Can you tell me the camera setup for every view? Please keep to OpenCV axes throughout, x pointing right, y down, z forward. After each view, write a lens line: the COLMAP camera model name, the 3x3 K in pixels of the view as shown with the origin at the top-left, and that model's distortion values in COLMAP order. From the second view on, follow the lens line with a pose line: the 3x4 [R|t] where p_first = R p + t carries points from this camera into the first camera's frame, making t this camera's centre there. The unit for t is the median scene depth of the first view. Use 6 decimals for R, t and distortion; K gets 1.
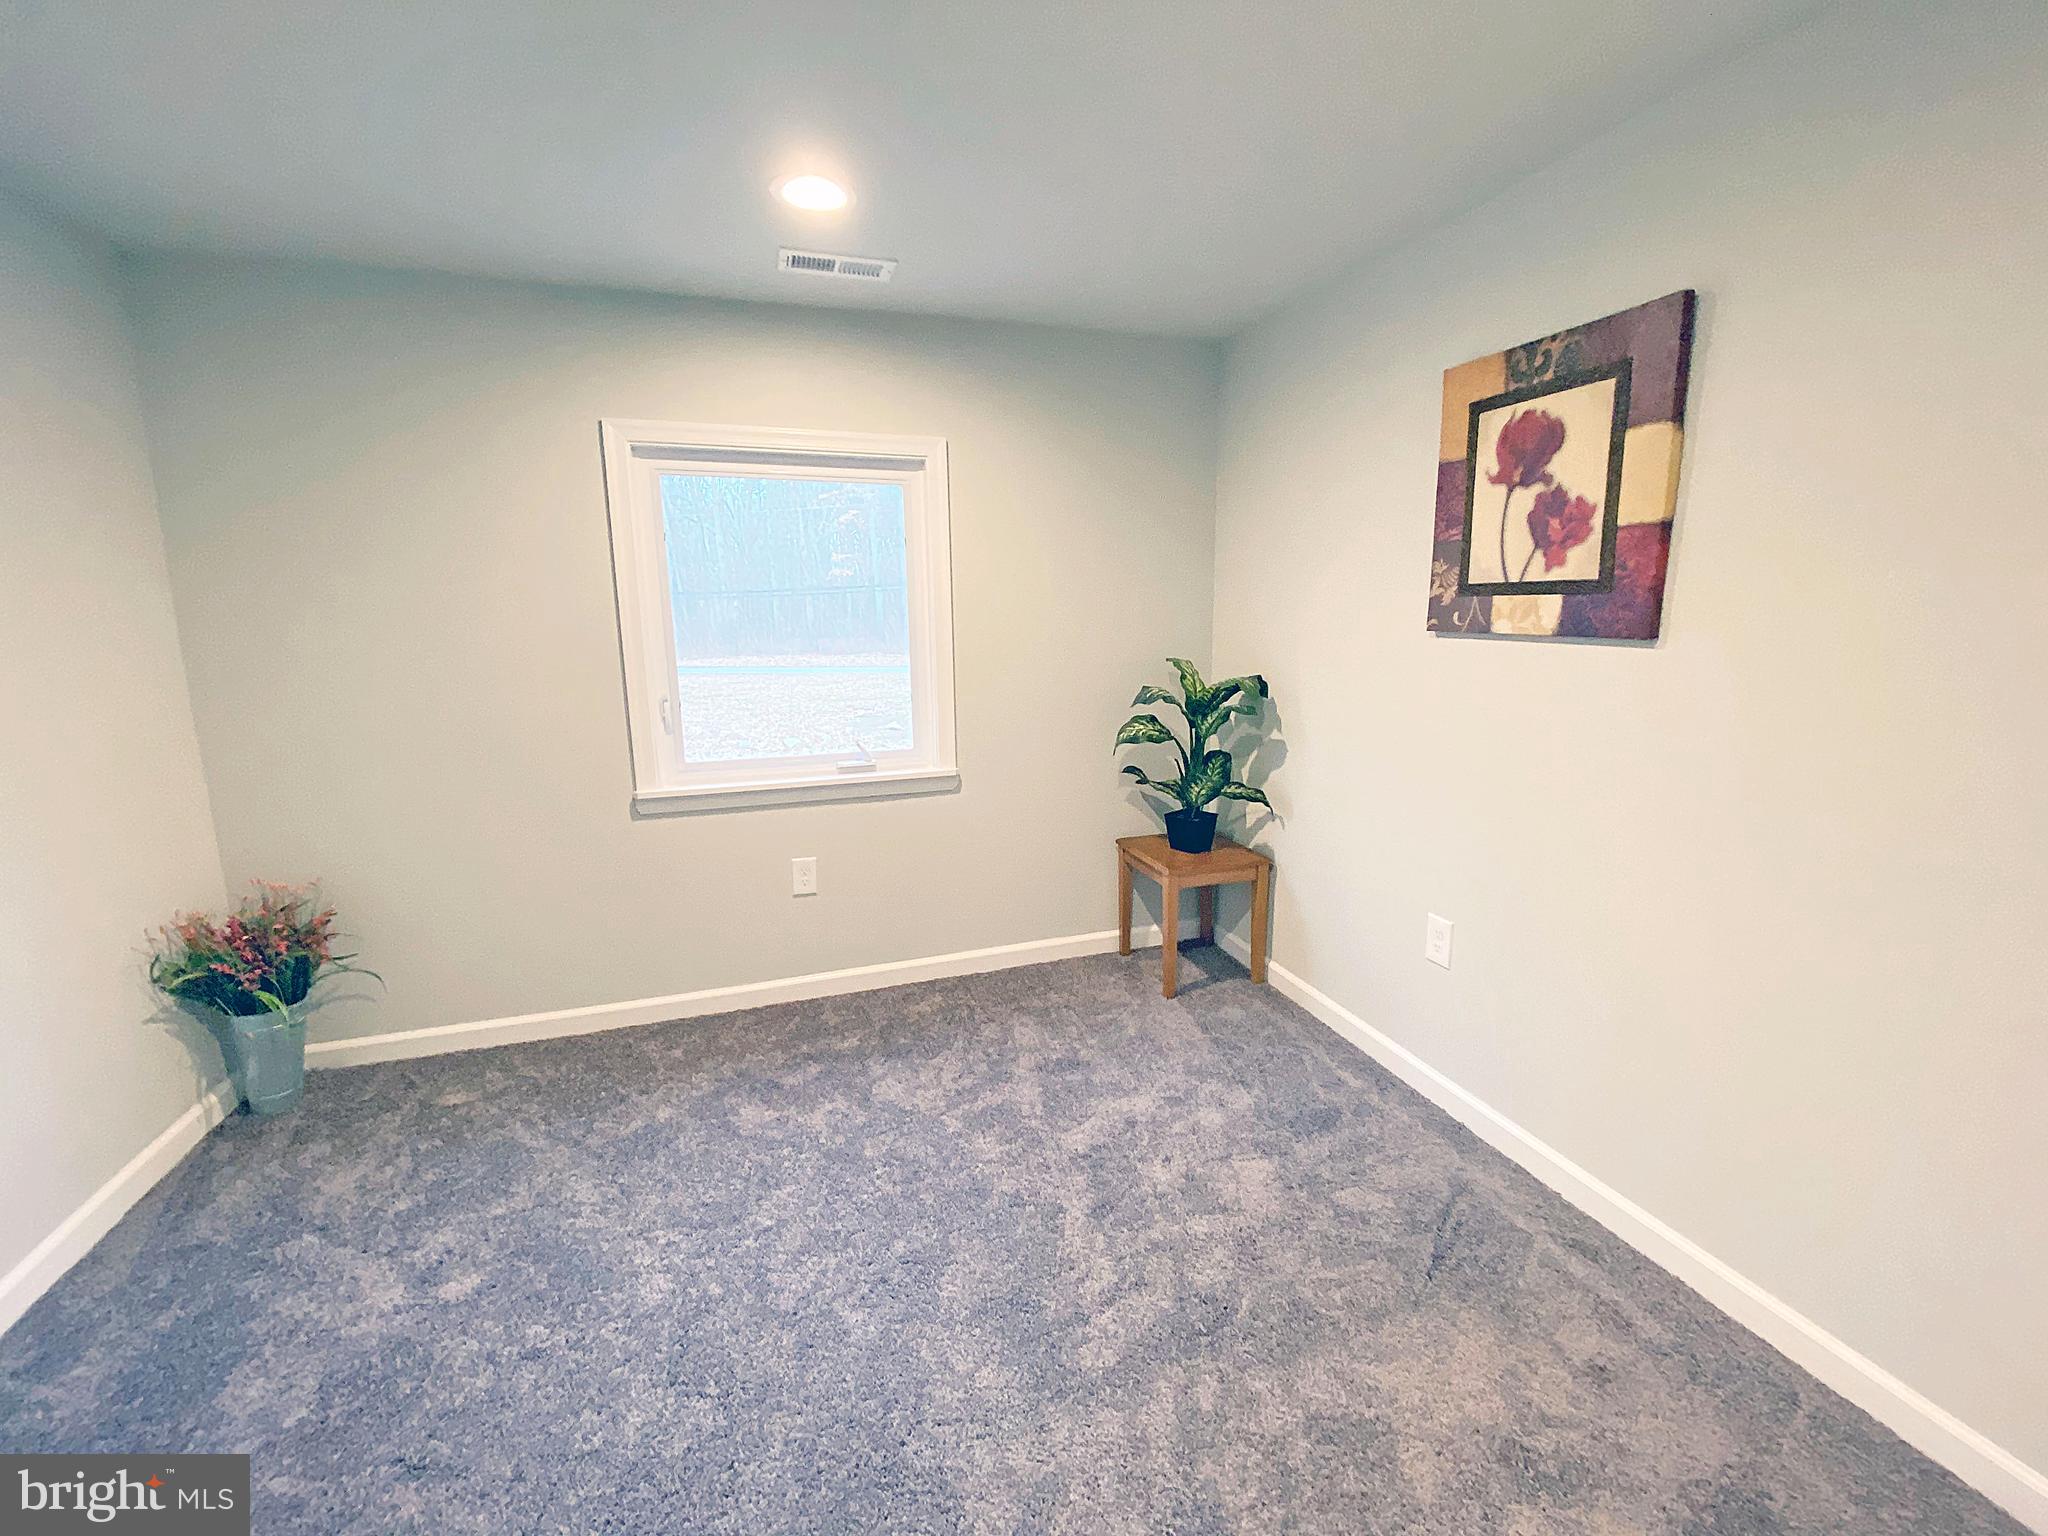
lens RADIAL K [[806.9, 0, 1023.8], [0, 806.9, 773.3], [0, 0, 1]] dist [0.019345, -0.030275]
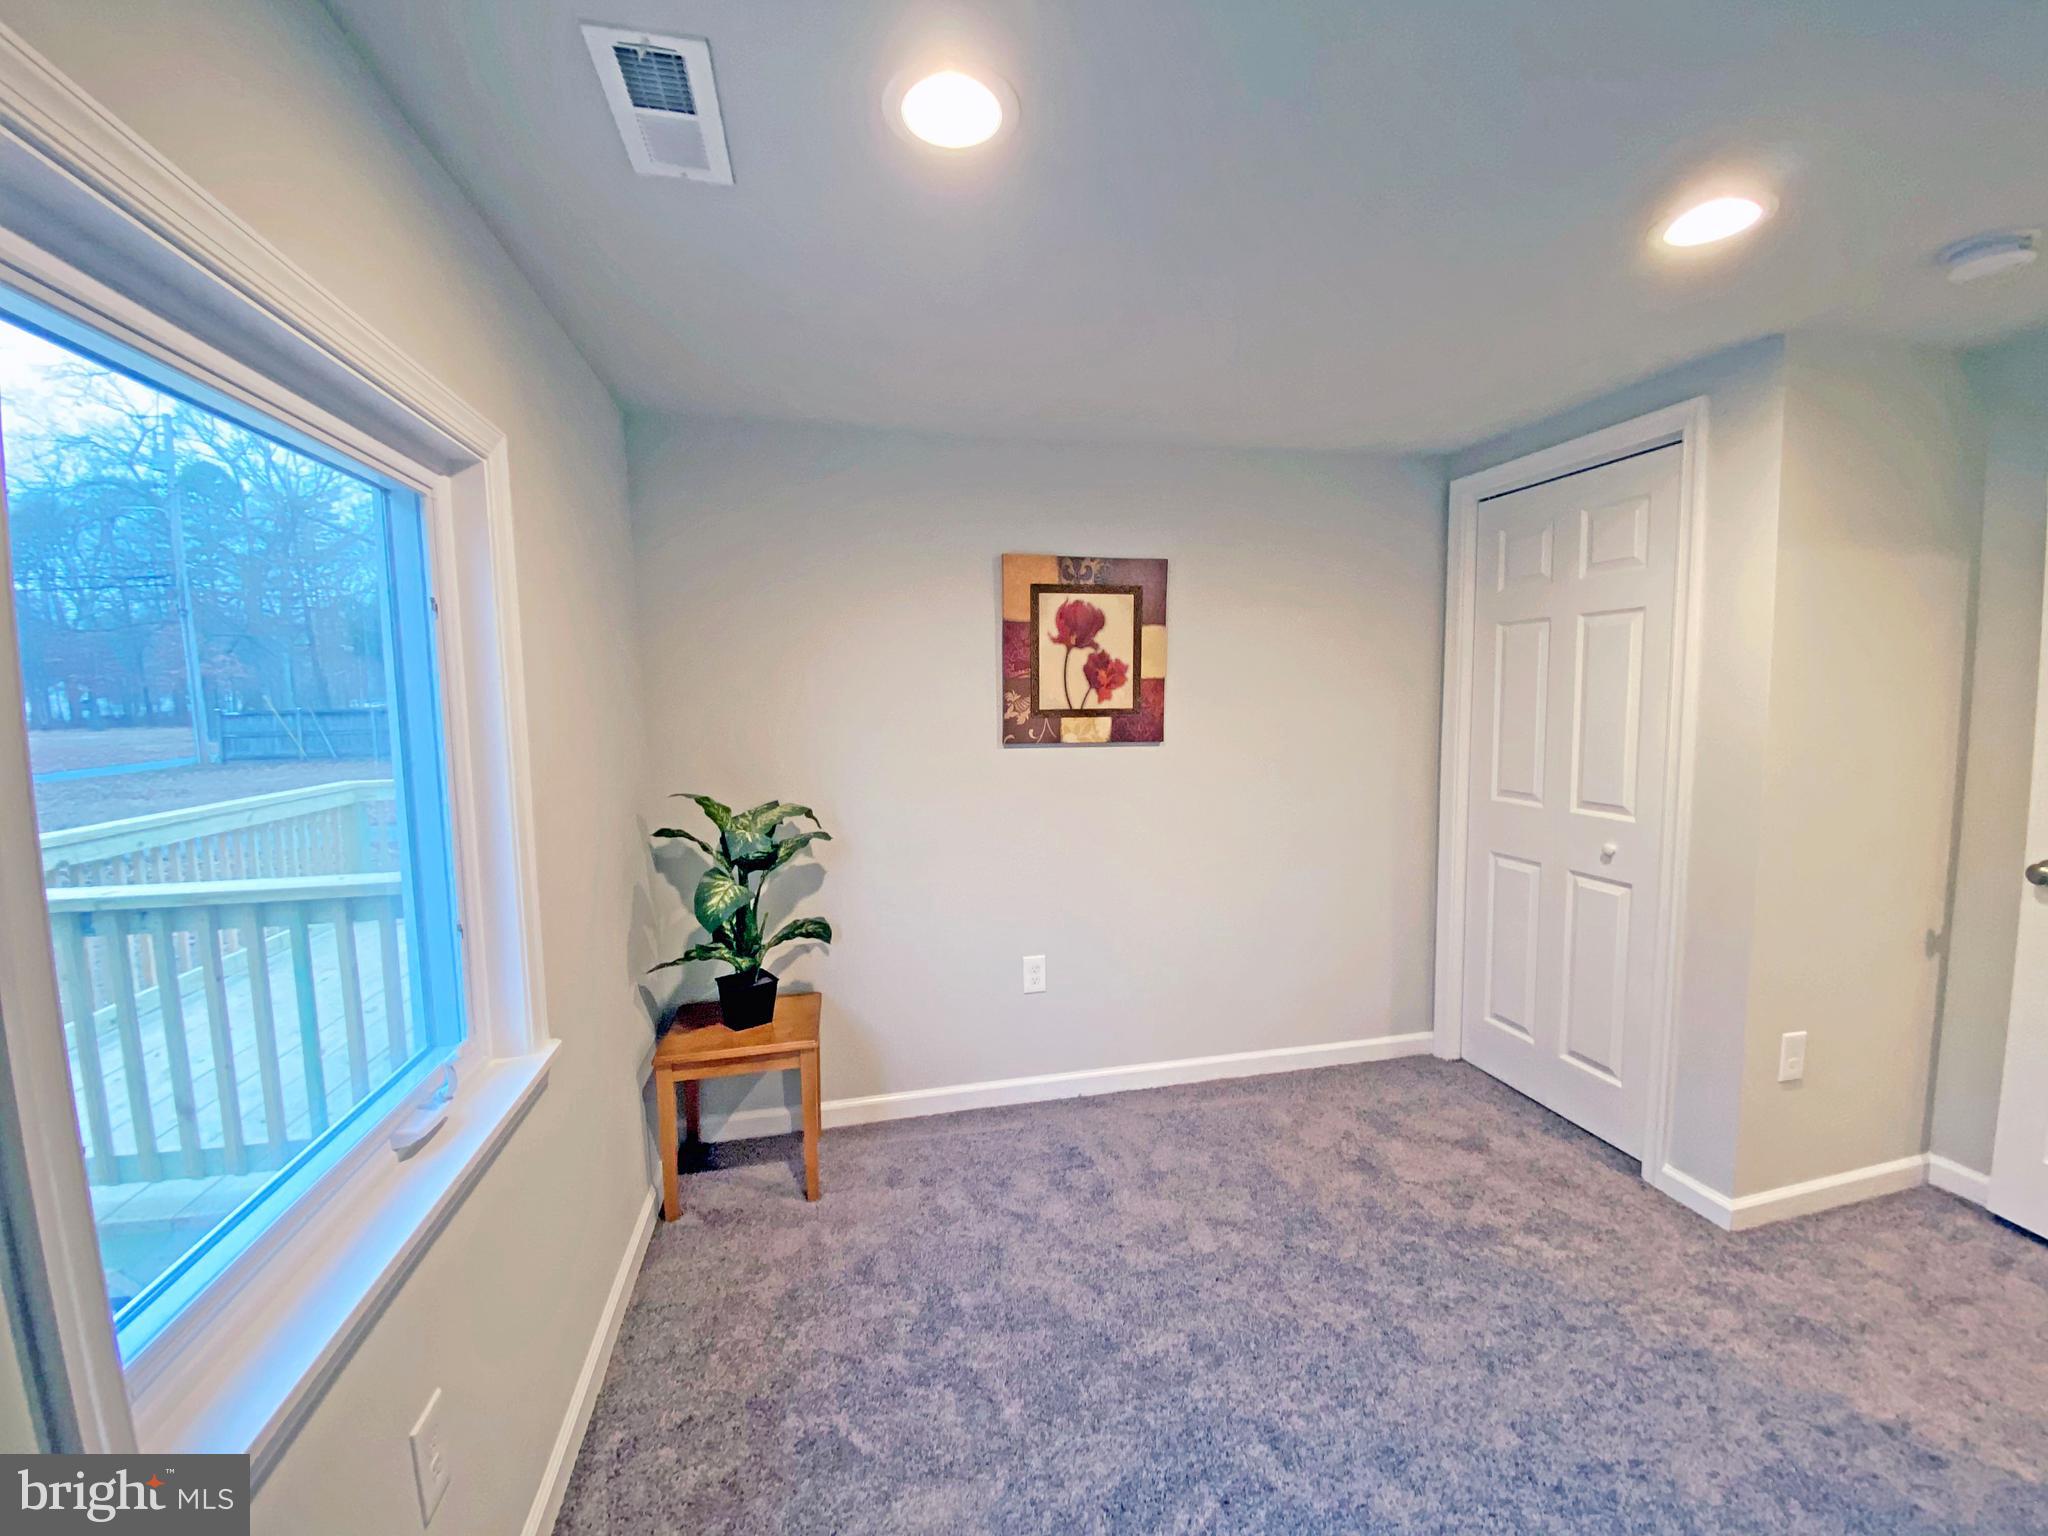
lens RADIAL K [[806.9, 0, 1023.8], [0, 806.9, 773.3], [0, 0, 1]] dist [0.019345, -0.030275]
pose [[0.076320, -0.088595, 0.993140, -0.925700], [0.208198, 0.975505, 0.071022, -0.253132], [-0.975105, 0.201349, 0.092896, 1.005911]]
